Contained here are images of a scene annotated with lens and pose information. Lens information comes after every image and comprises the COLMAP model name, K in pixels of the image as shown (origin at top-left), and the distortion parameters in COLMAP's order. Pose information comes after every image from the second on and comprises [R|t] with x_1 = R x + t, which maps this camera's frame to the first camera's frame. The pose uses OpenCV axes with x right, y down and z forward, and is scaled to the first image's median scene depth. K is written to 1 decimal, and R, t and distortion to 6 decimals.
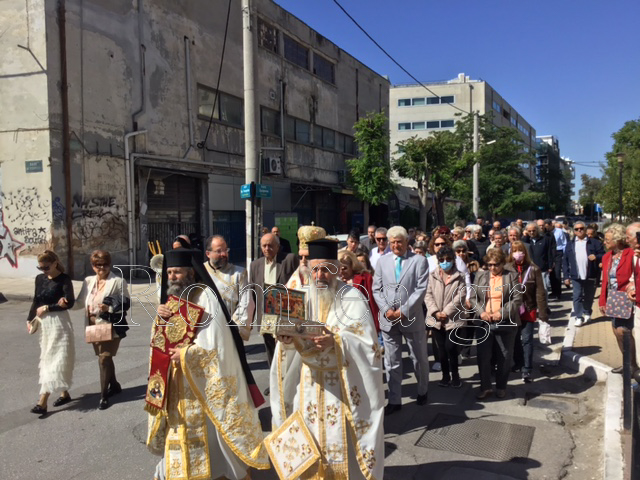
lens RADIAL K [[574.8, 0, 320.0], [0, 574.8, 240.0], [0, 0, 1]] dist [0.100900, -0.214656]
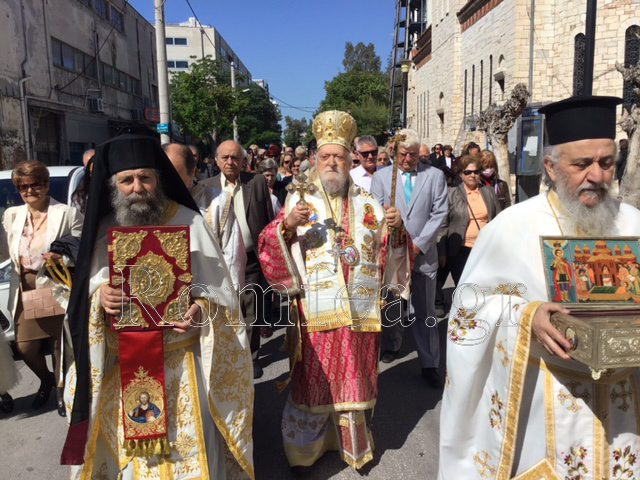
lens RADIAL K [[574.8, 0, 320.0], [0, 574.8, 240.0], [0, 0, 1]] dist [0.100900, -0.214656]
pose [[0.882173, -0.072617, 0.465293, -0.208123], [0.023013, 0.993507, 0.111423, 0.020832], [-0.470363, -0.087586, 0.878116, -0.246281]]
